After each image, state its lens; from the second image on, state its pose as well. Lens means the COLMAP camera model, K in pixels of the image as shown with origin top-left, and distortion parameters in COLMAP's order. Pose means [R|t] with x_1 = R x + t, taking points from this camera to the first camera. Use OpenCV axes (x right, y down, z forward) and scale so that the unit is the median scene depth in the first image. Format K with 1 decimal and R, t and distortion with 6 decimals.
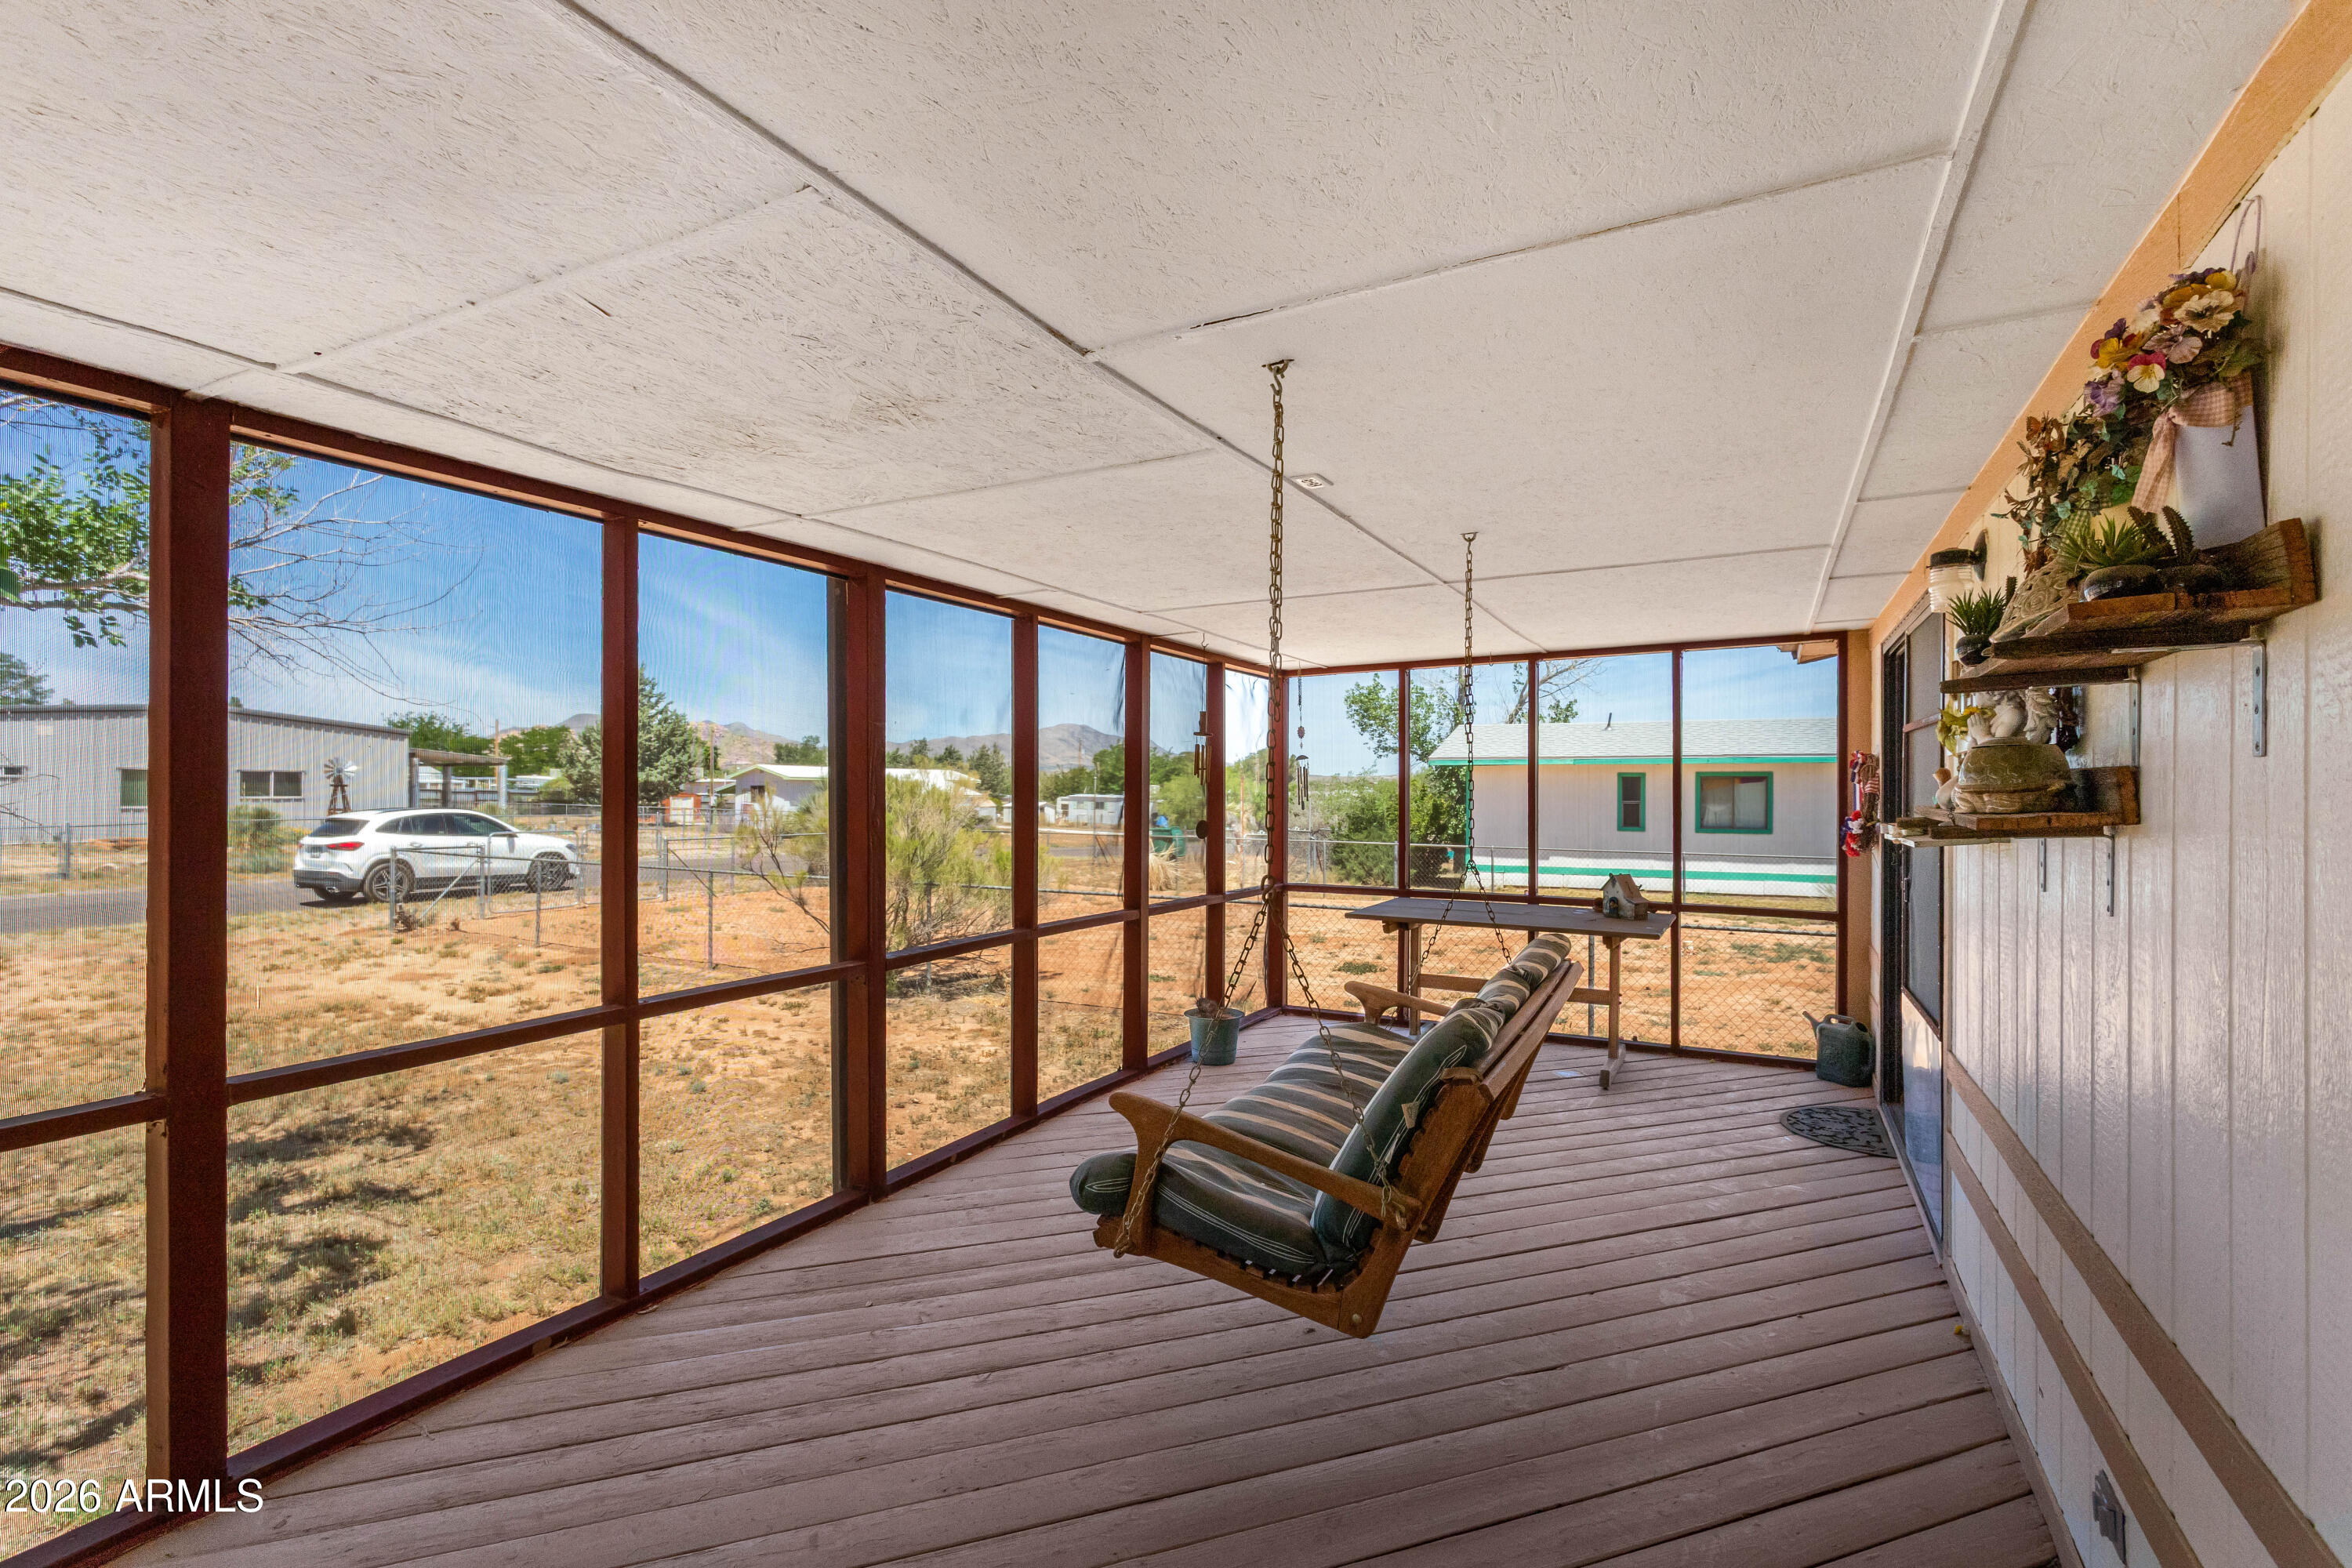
lens RADIAL K [[1175.6, 0, 1193.0], [0, 1175.6, 795.4], [0, 0, 1]] dist [-0.000188, 0.000058]
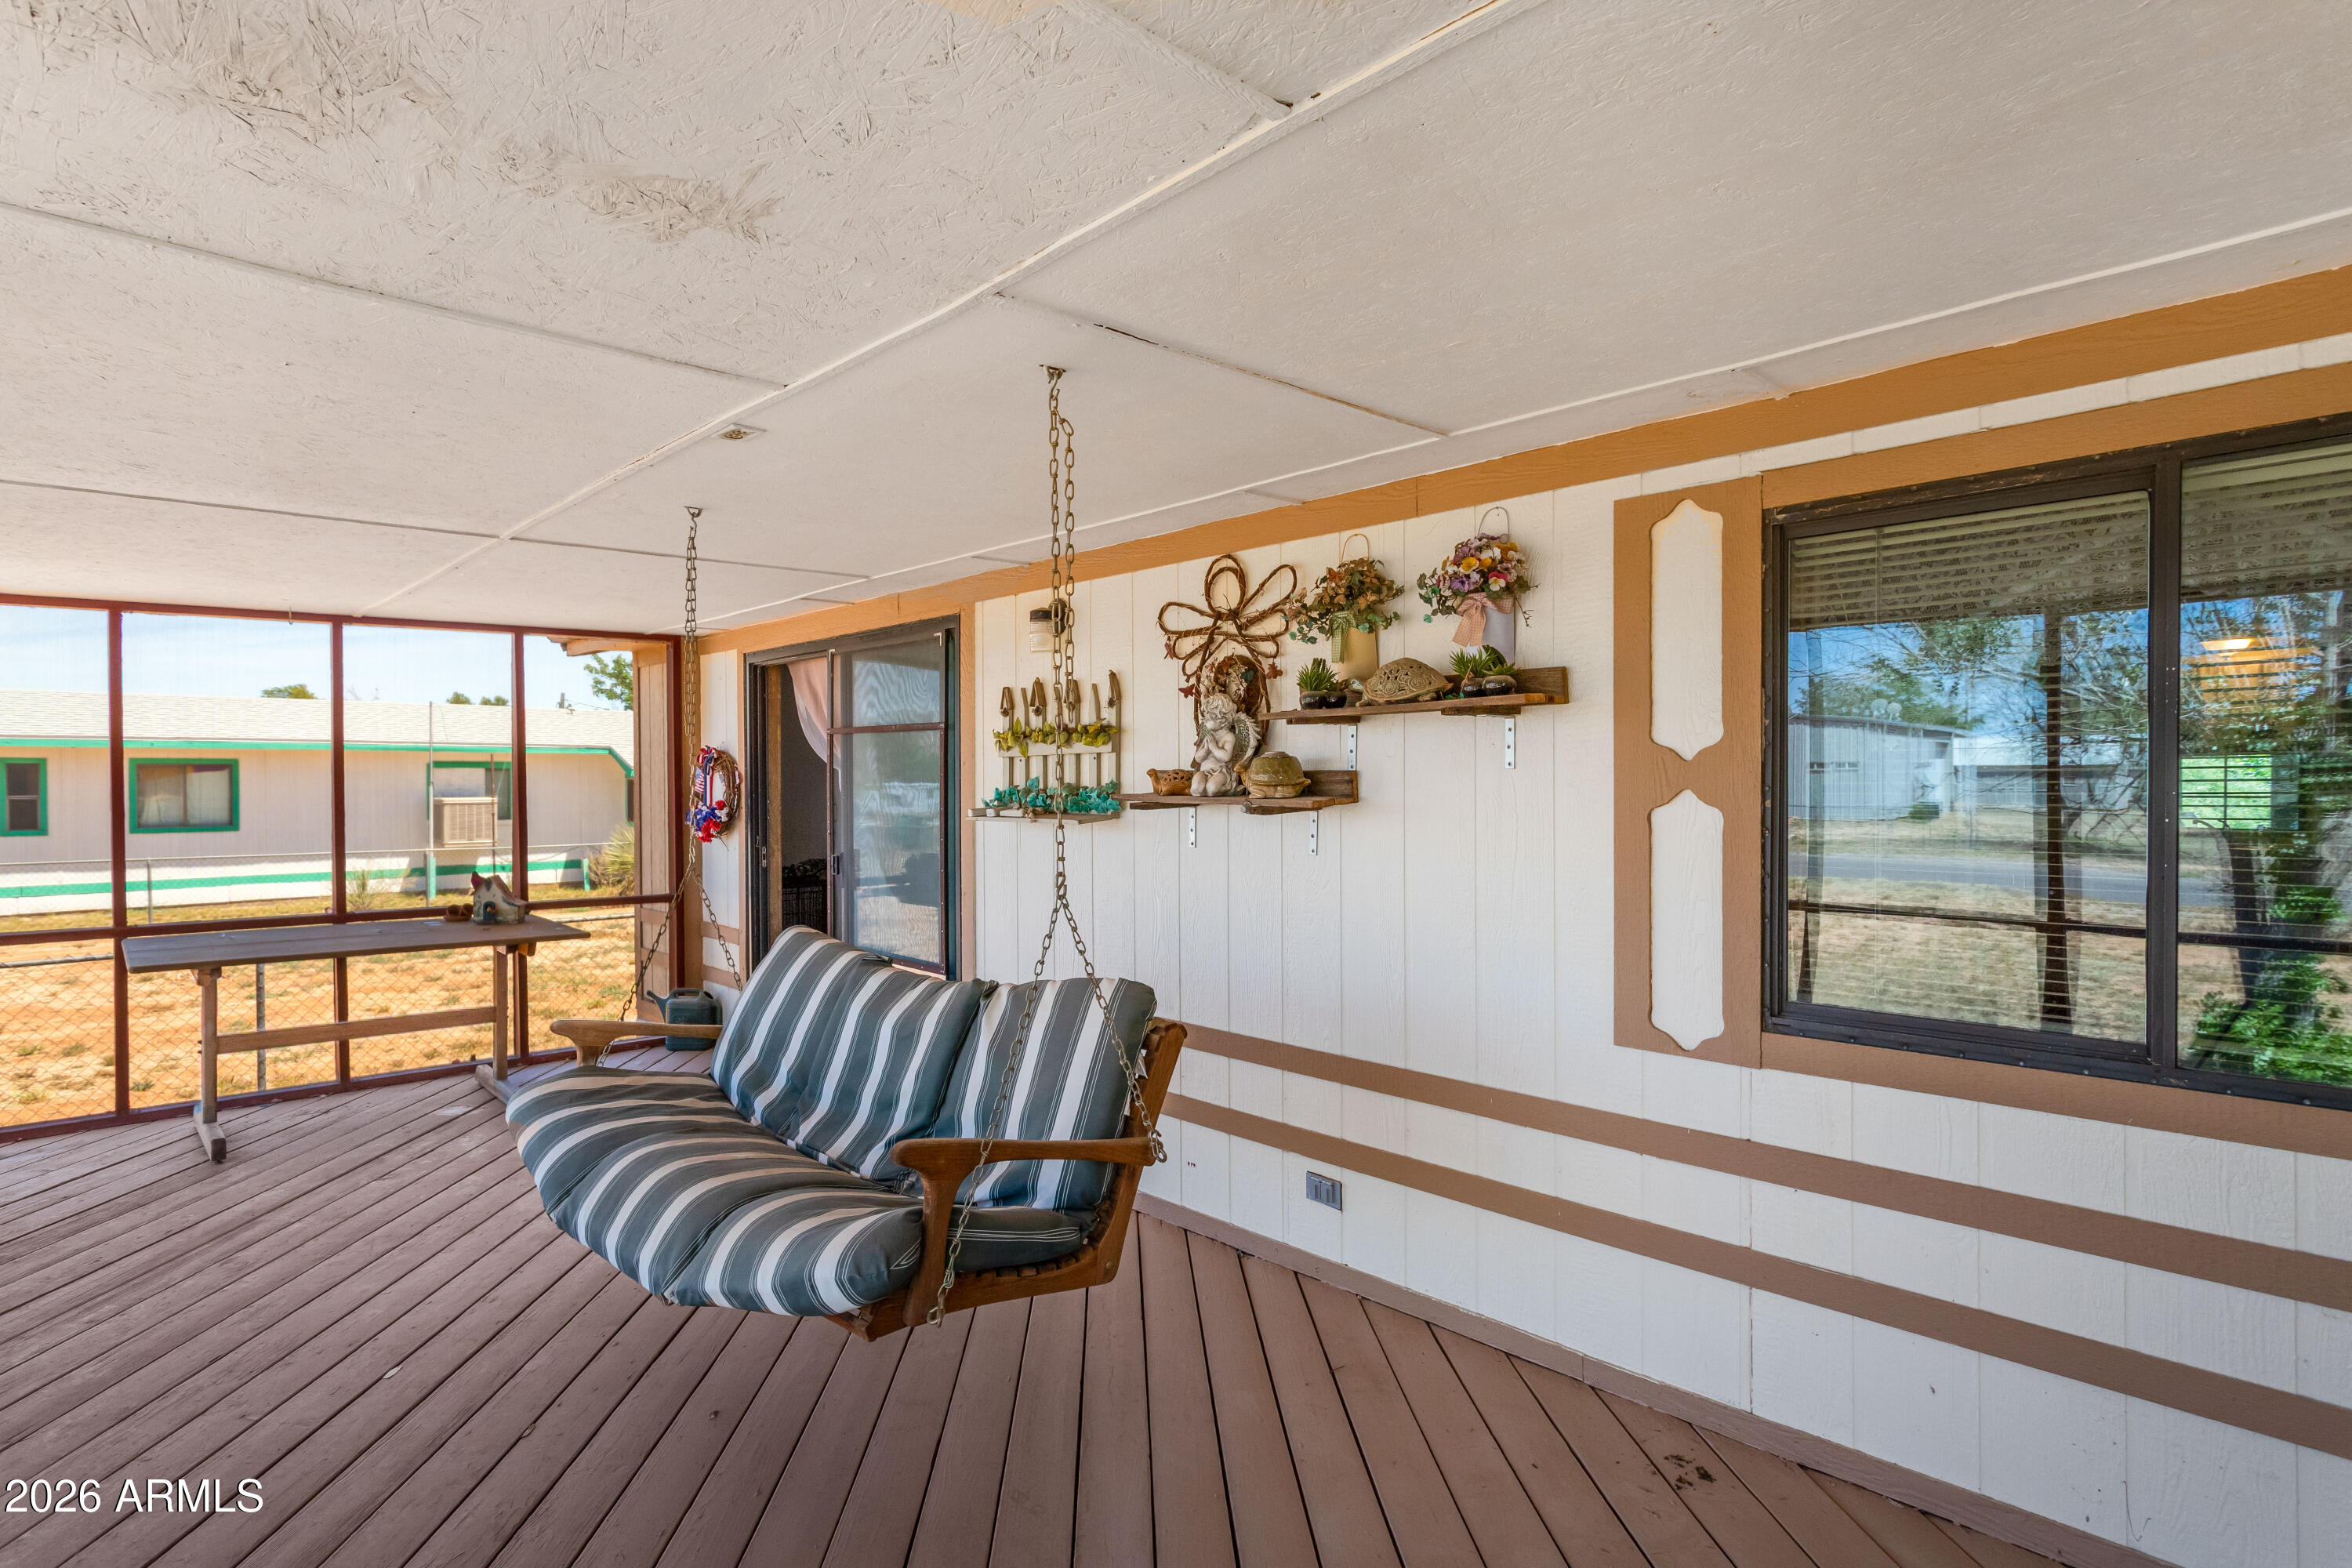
lens RADIAL K [[1175.6, 0, 1193.0], [0, 1175.6, 795.4], [0, 0, 1]] dist [-0.000188, 0.000058]
pose [[0.306966, -0.014533, 0.951609, -0.114520], [0.005152, 0.999894, 0.013609, -0.001431], [-0.951707, 0.000725, 0.307008, 0.075673]]
